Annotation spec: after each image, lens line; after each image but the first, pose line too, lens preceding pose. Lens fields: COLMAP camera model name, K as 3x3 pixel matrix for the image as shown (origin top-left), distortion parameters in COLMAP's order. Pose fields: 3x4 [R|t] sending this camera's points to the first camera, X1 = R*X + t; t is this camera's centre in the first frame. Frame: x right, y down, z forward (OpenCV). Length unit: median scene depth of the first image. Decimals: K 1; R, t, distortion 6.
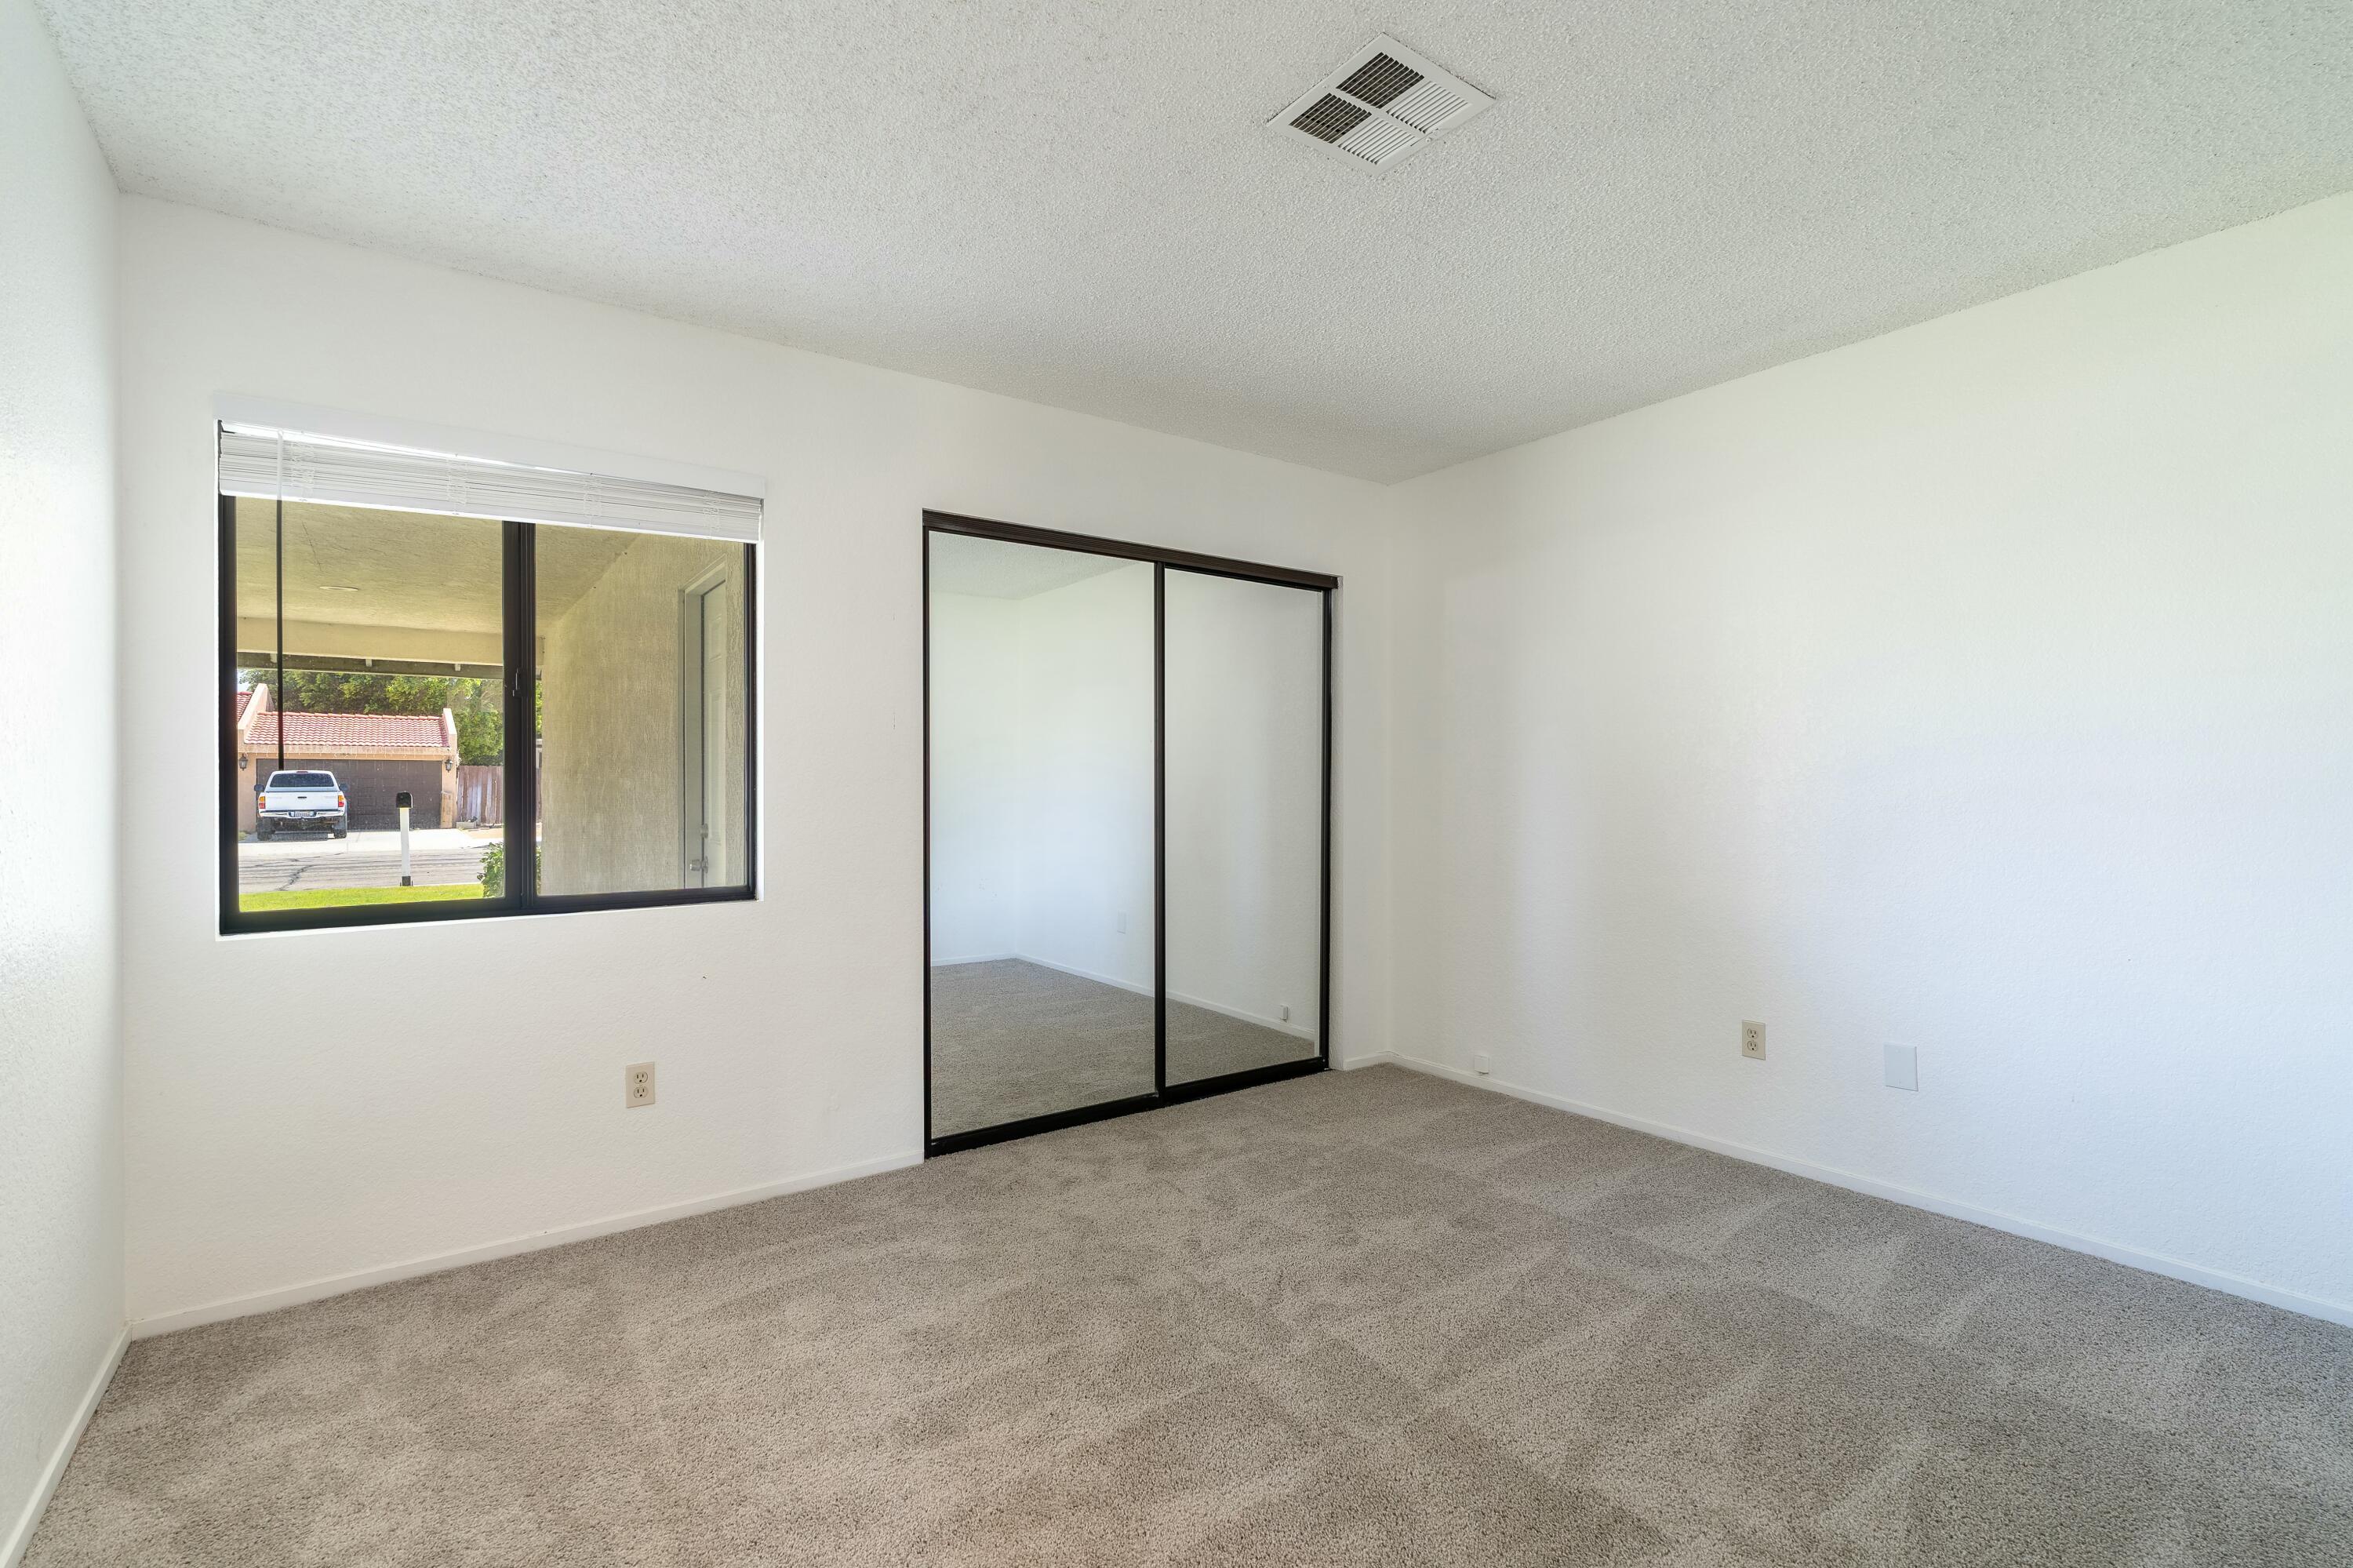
lens RADIAL K [[1073.5, 0, 1182.3], [0, 1073.5, 790.8], [0, 0, 1]] dist [-0.006388, 0.001131]
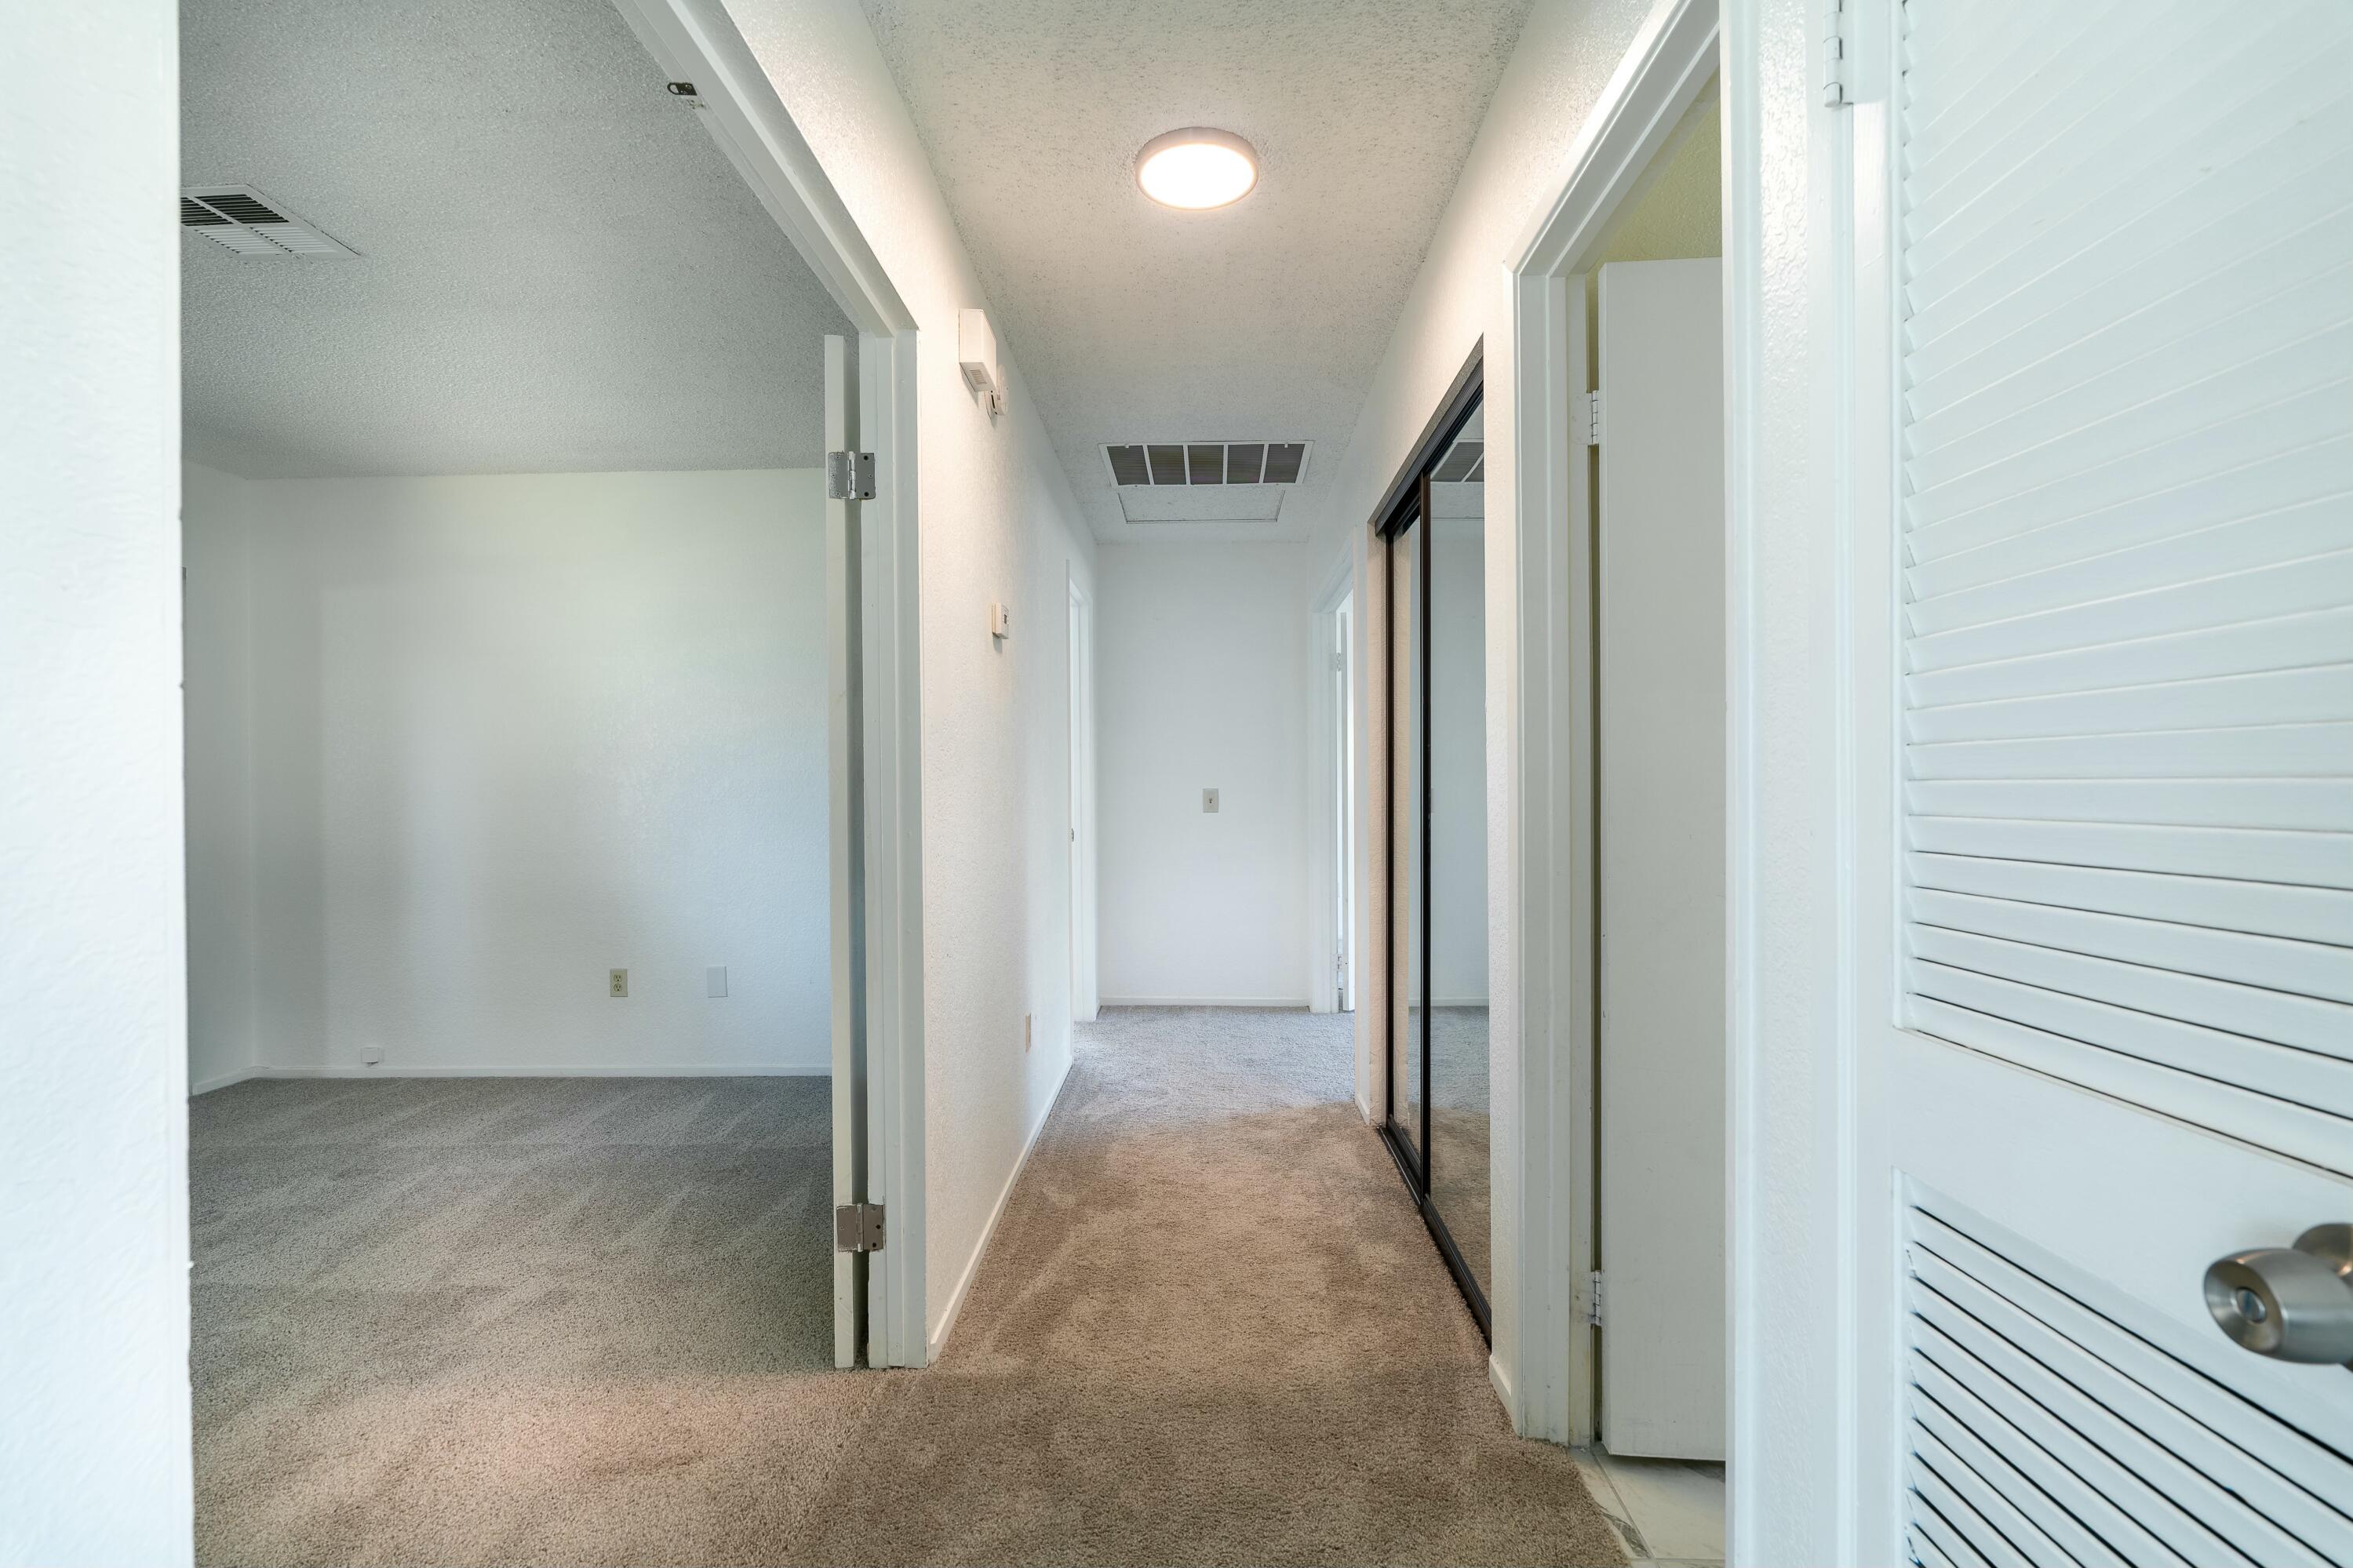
lens RADIAL K [[1073.3, 0, 1182.3], [0, 1073.3, 790.8], [0, 0, 1]] dist [-0.006388, 0.001131]
pose [[0.613665, -0.006970, 0.789536, -0.088870], [0.012964, 0.999915, -0.001249, 0.011448], [-0.789460, 0.011002, 0.613704, -0.419717]]
